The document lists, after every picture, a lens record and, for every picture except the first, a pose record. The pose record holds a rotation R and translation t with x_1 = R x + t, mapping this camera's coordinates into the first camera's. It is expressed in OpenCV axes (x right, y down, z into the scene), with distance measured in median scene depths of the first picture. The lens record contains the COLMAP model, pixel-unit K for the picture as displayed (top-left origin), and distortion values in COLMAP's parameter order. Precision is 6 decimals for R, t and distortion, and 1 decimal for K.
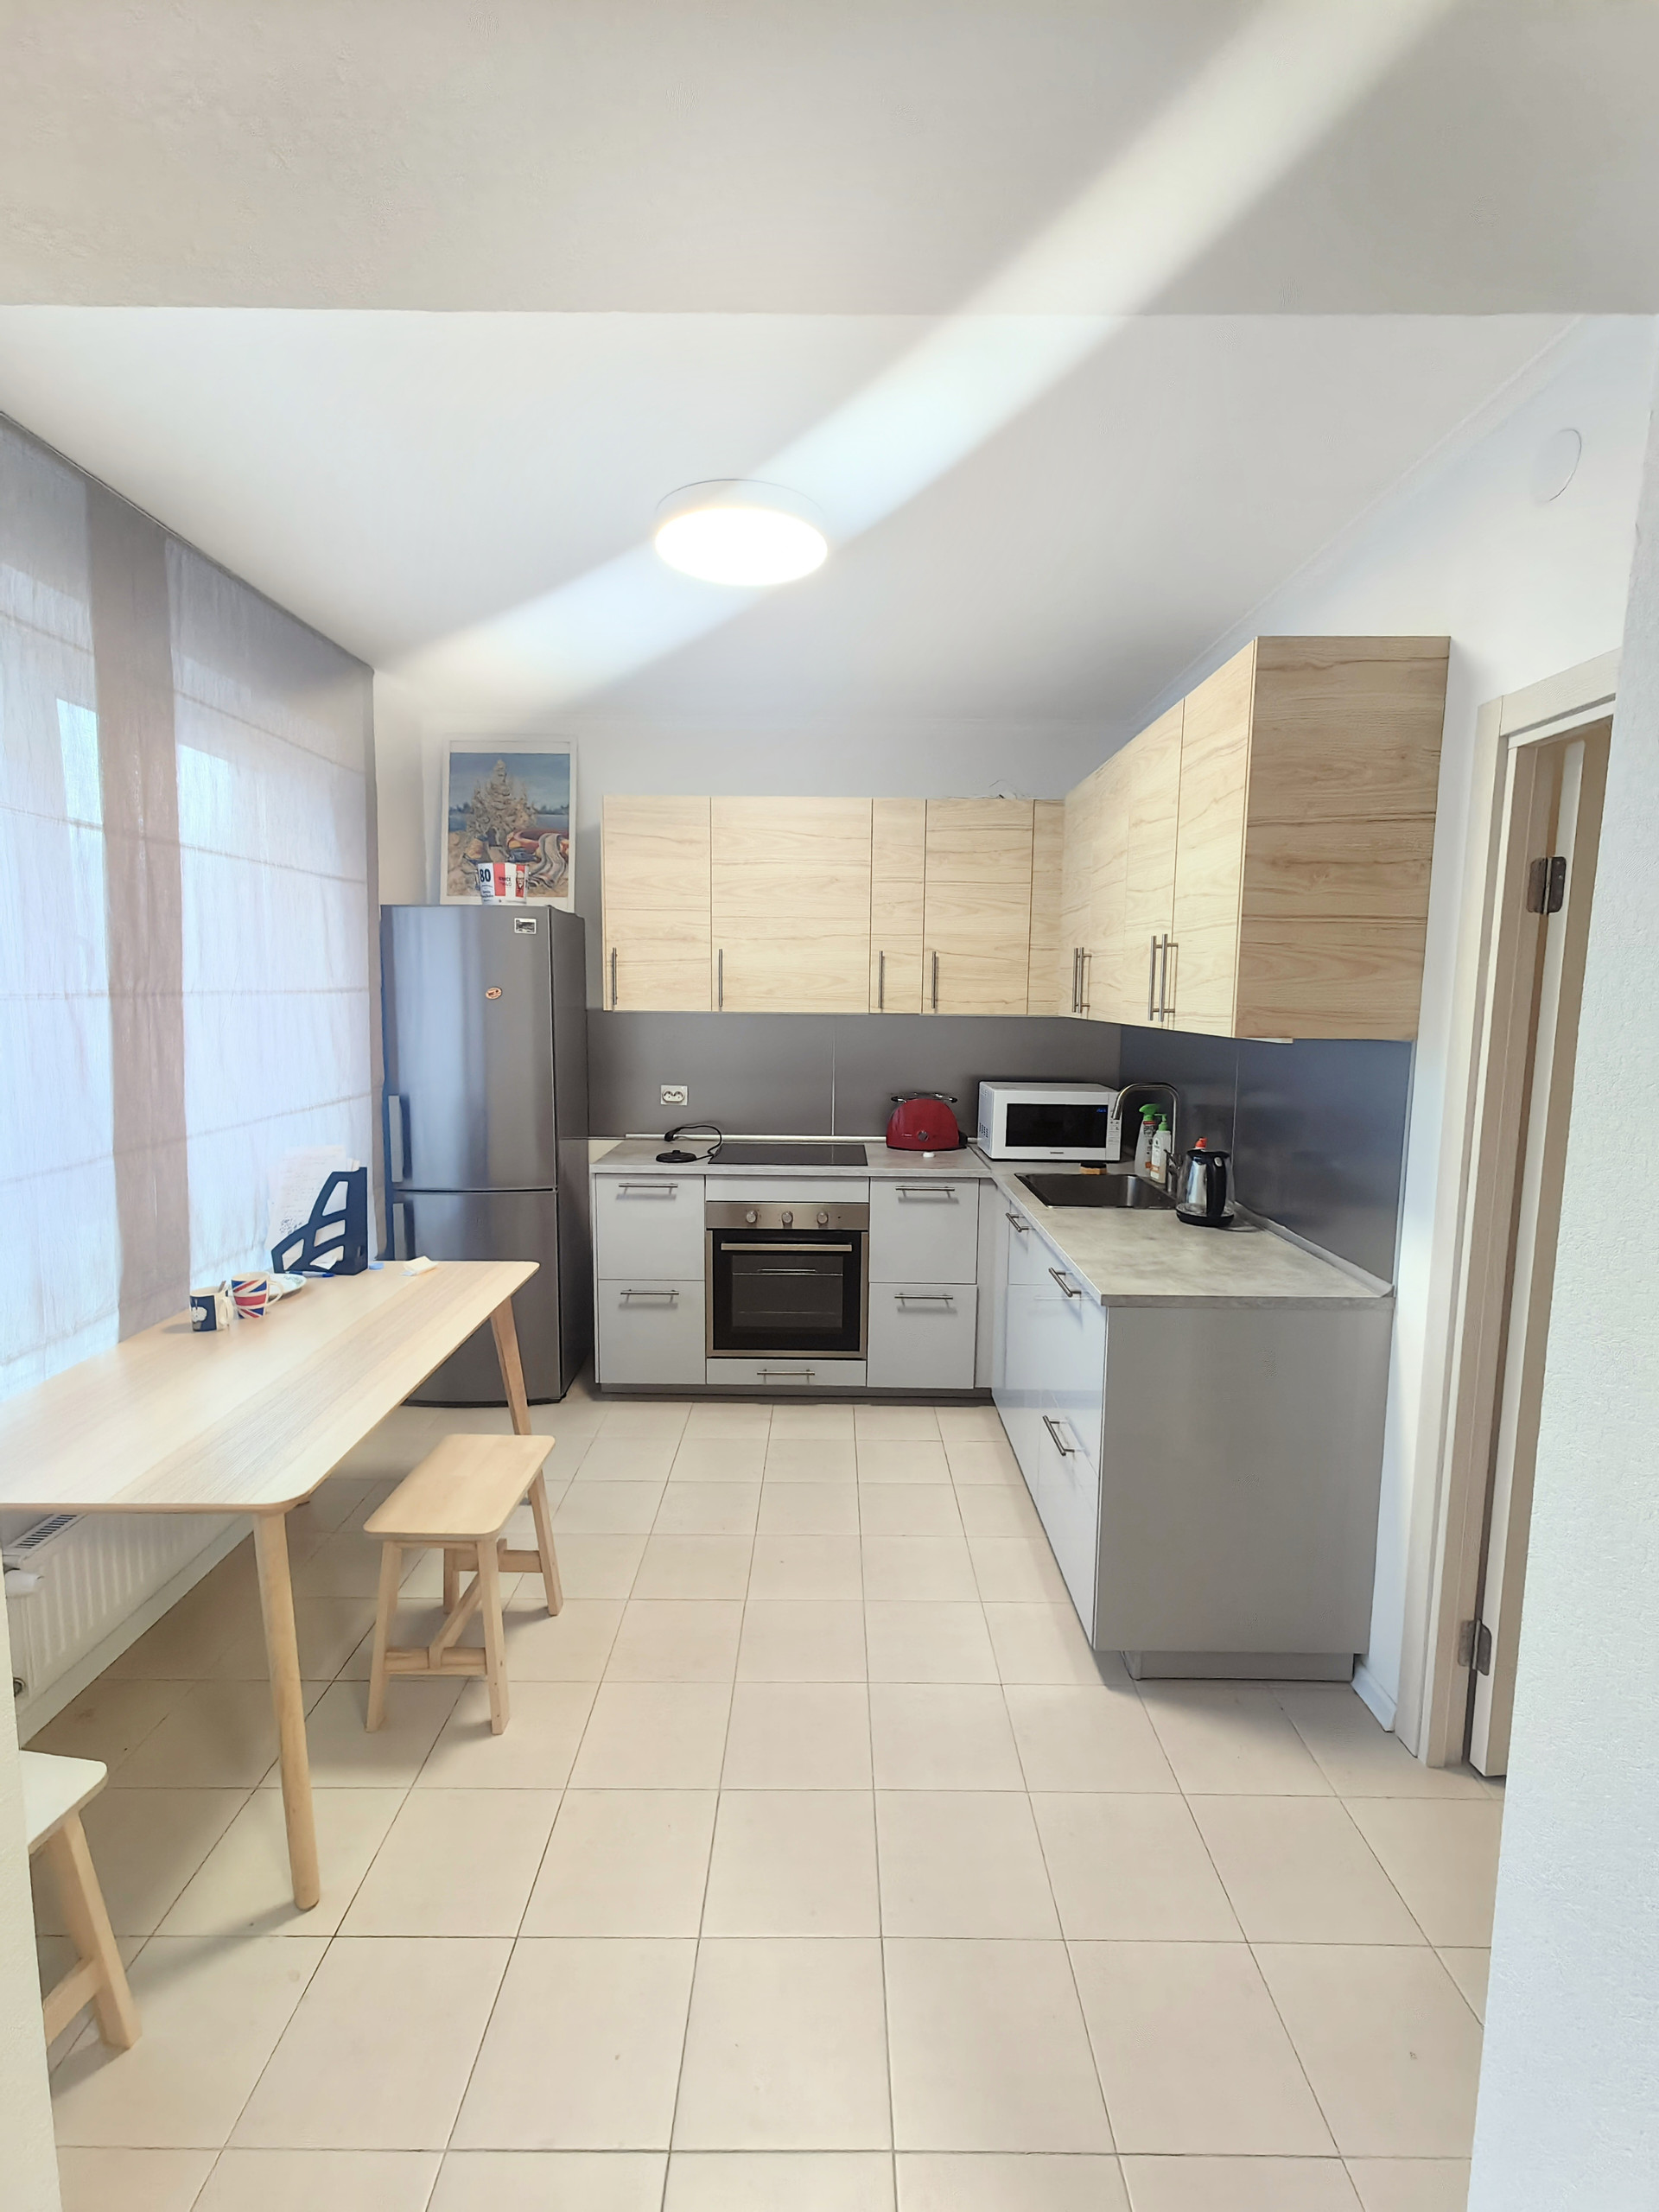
lens RADIAL K [[951.5, 0, 832.4], [0, 951.5, 1095.3], [0, 0, 1]] dist [0.006326, -0.001806]
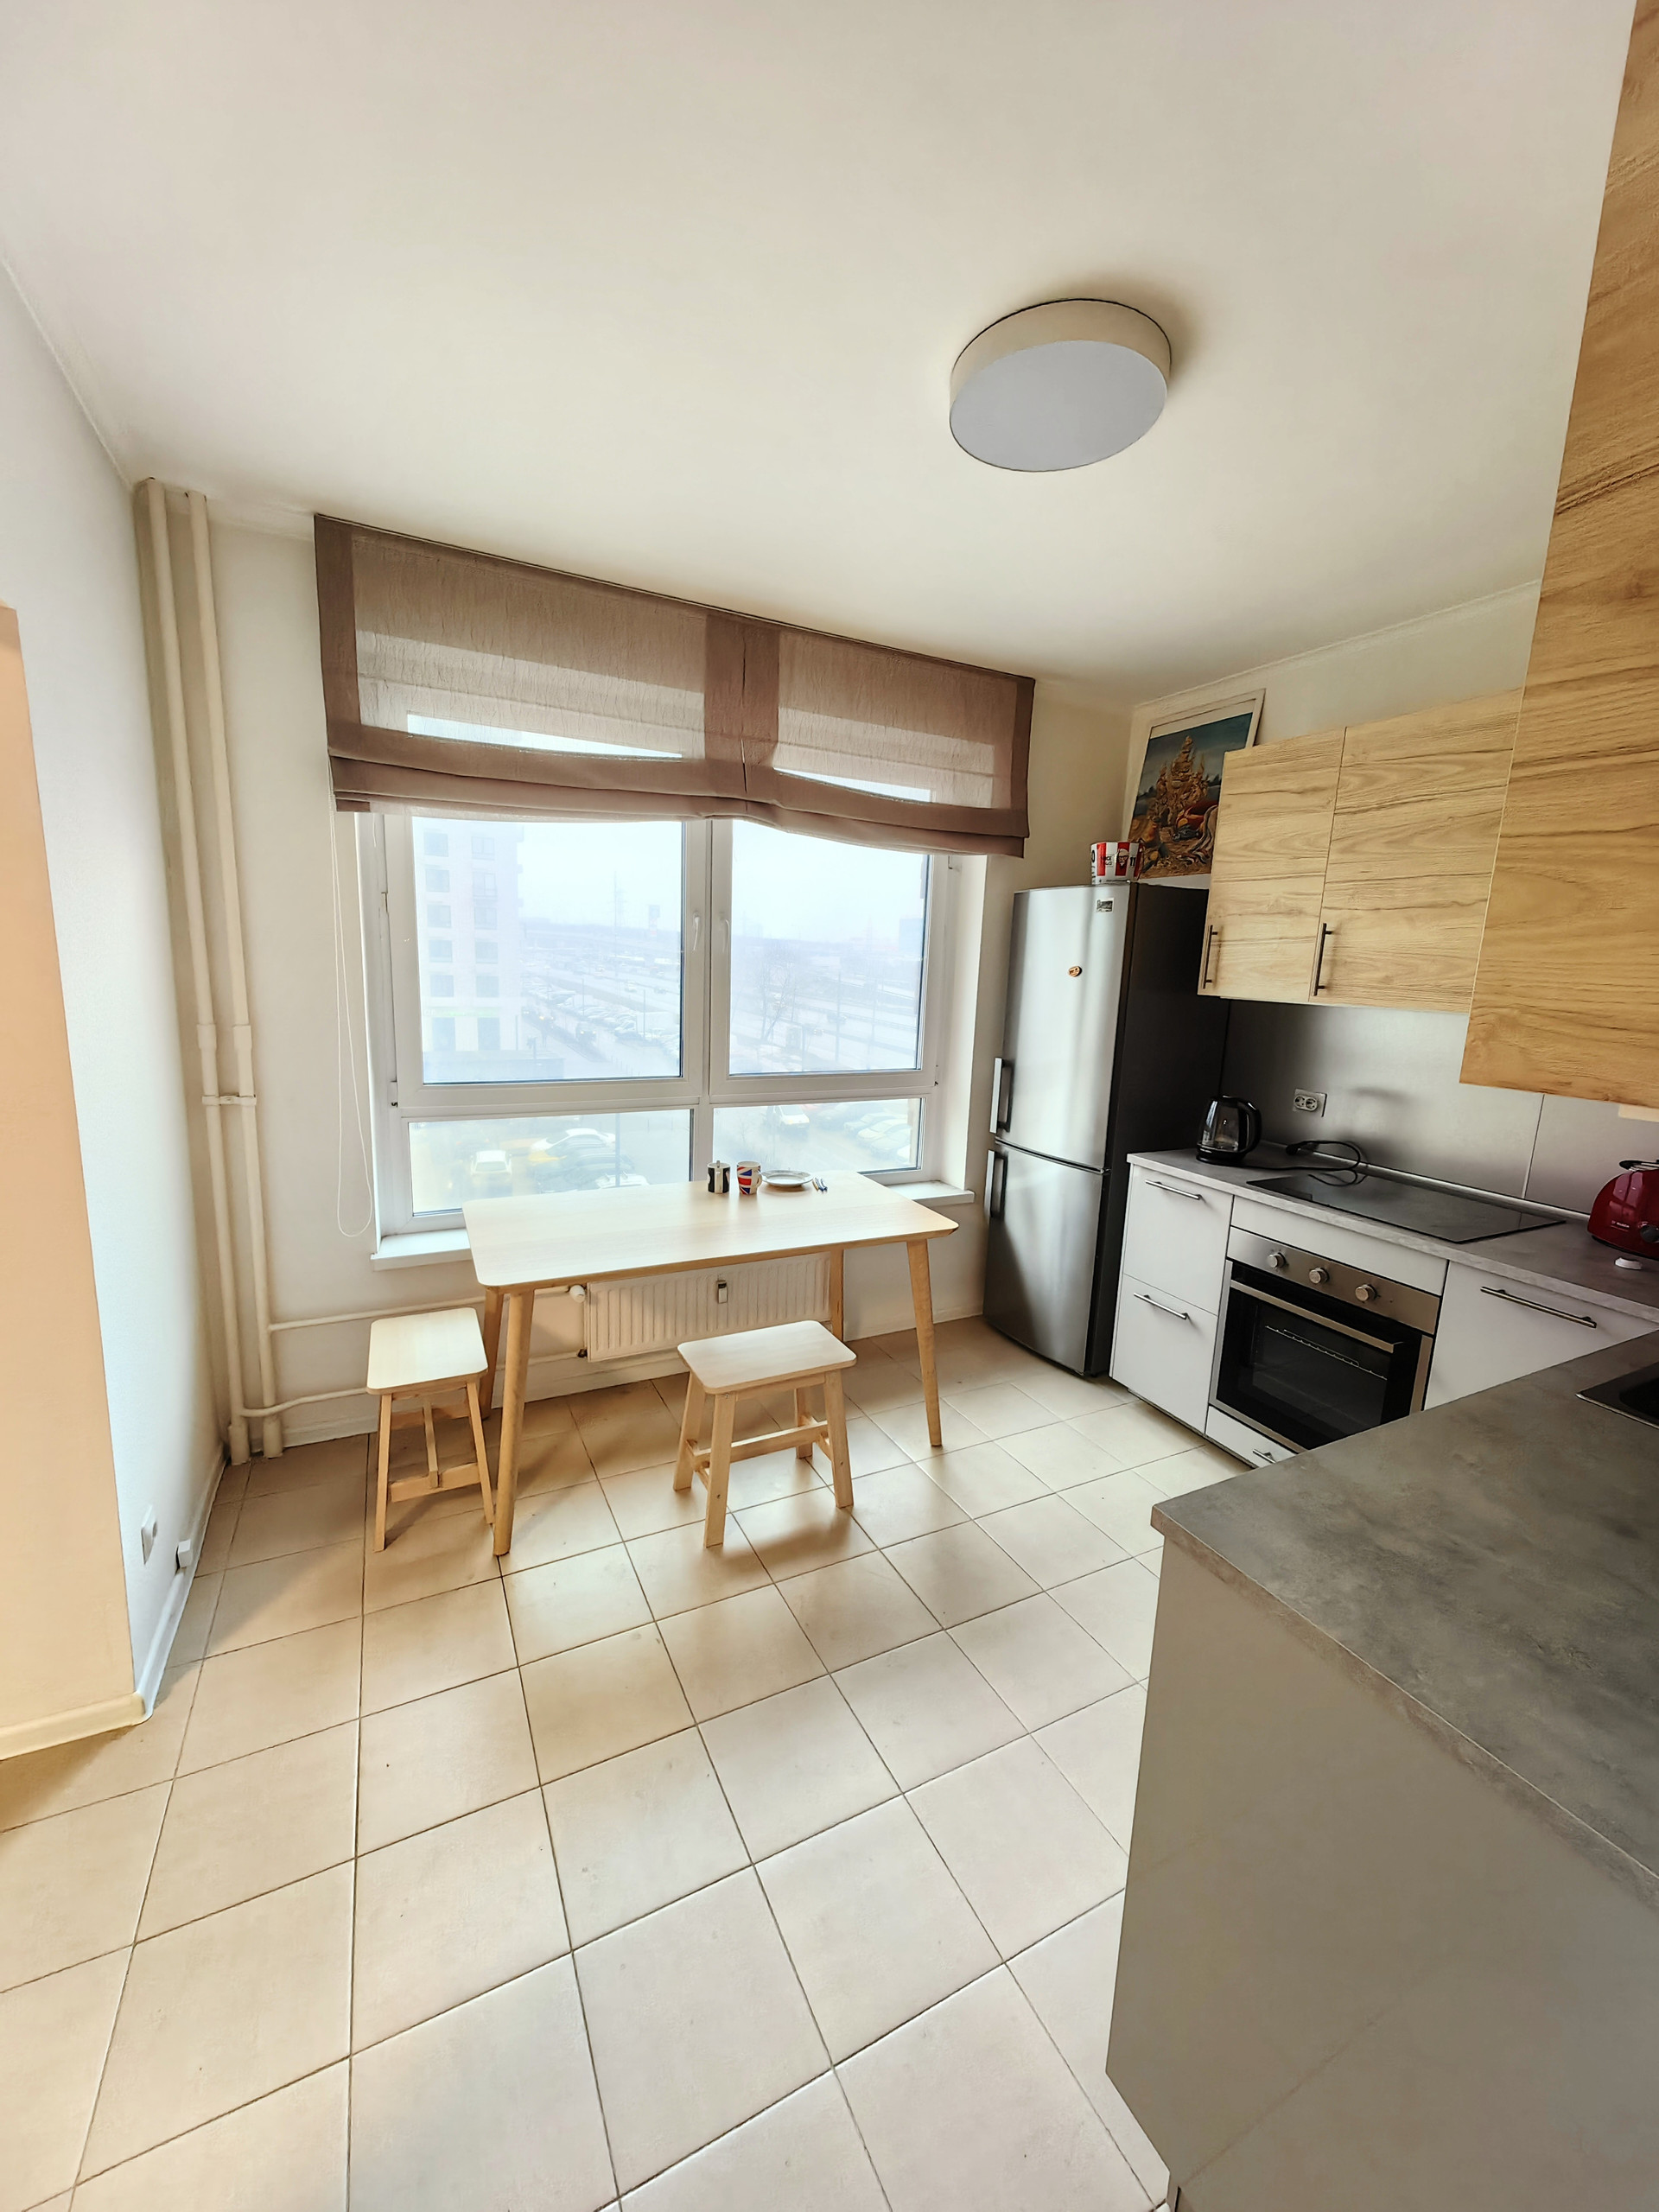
lens RADIAL K [[843.1, 0, 827.6], [0, 843.1, 1098.2], [0, 0, 1]] dist [-0.001424, -0.000264]
pose [[0.473946, 0.155252, -0.866760, 0.321175], [-0.133175, 0.985650, 0.103727, -0.029327], [0.870425, 0.066270, 0.487820, 0.317734]]
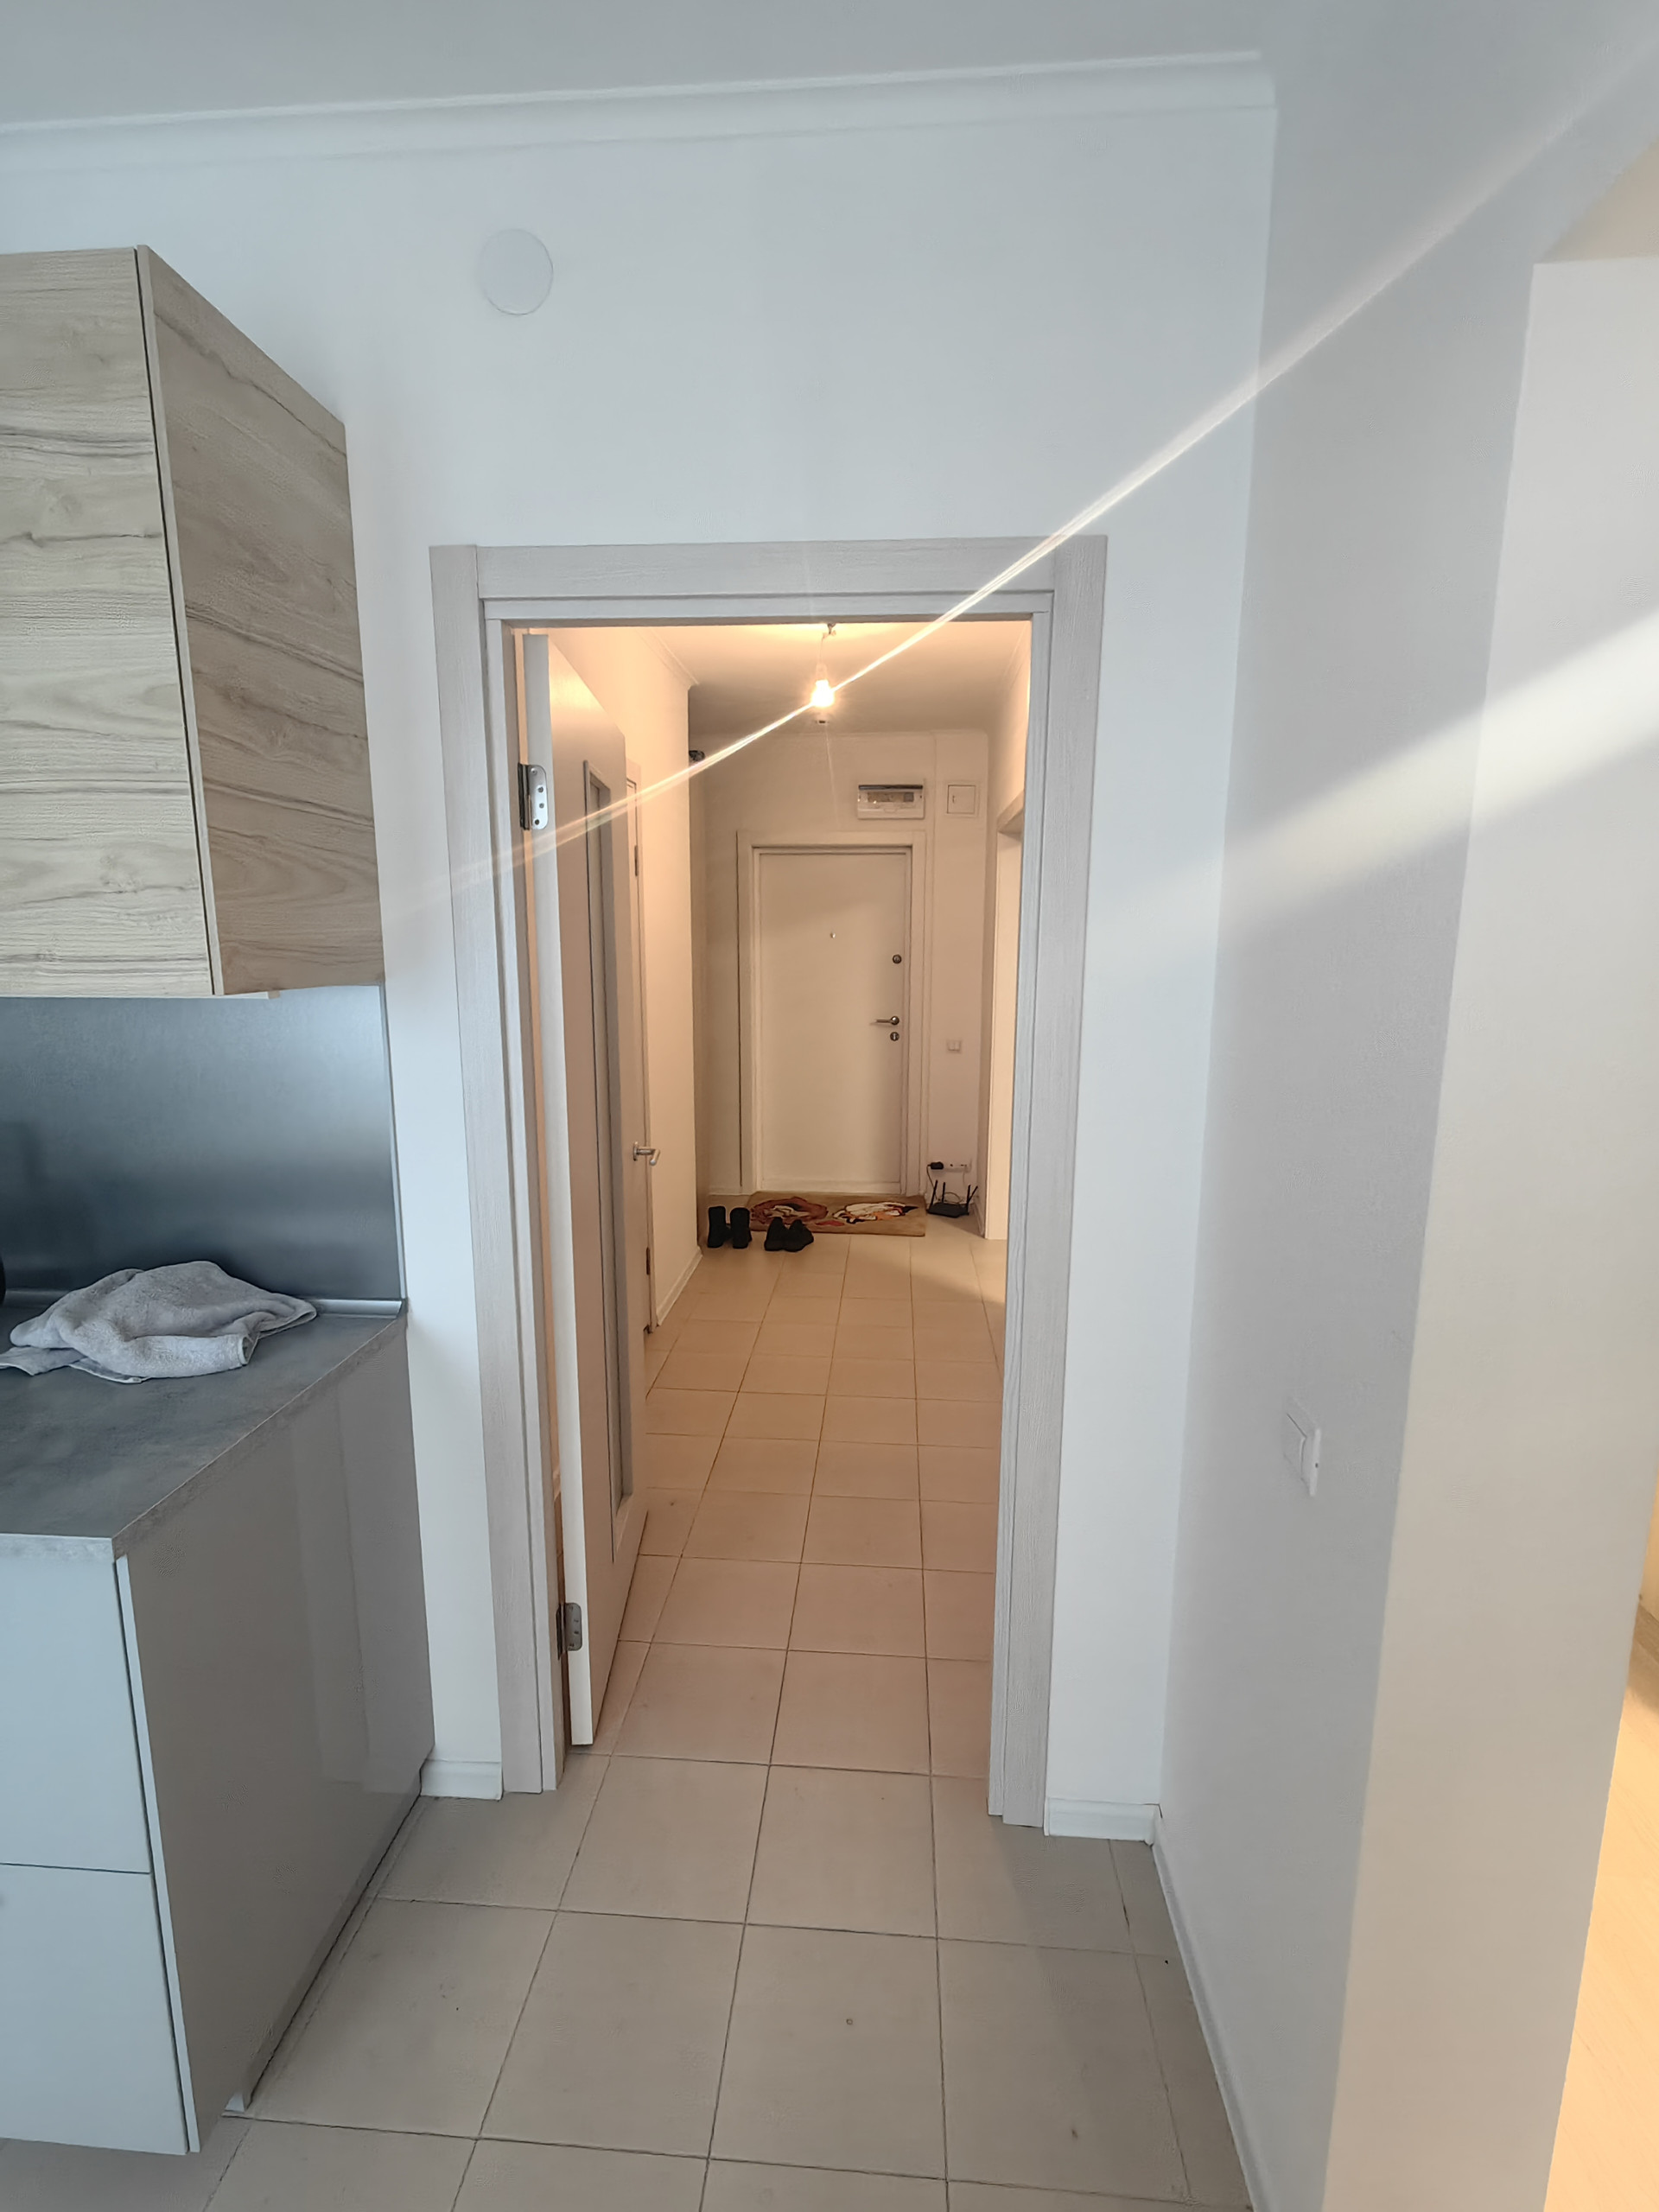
lens RADIAL K [[951.5, 0, 806.8], [0, 951.5, 1096.2], [0, 0, 1]] dist [0.006326, -0.001806]
pose [[0.062712, -0.178990, 0.981850, -0.073351], [0.111318, 0.978902, 0.171343, -0.031923], [-0.991804, 0.098553, 0.081313, 0.322536]]
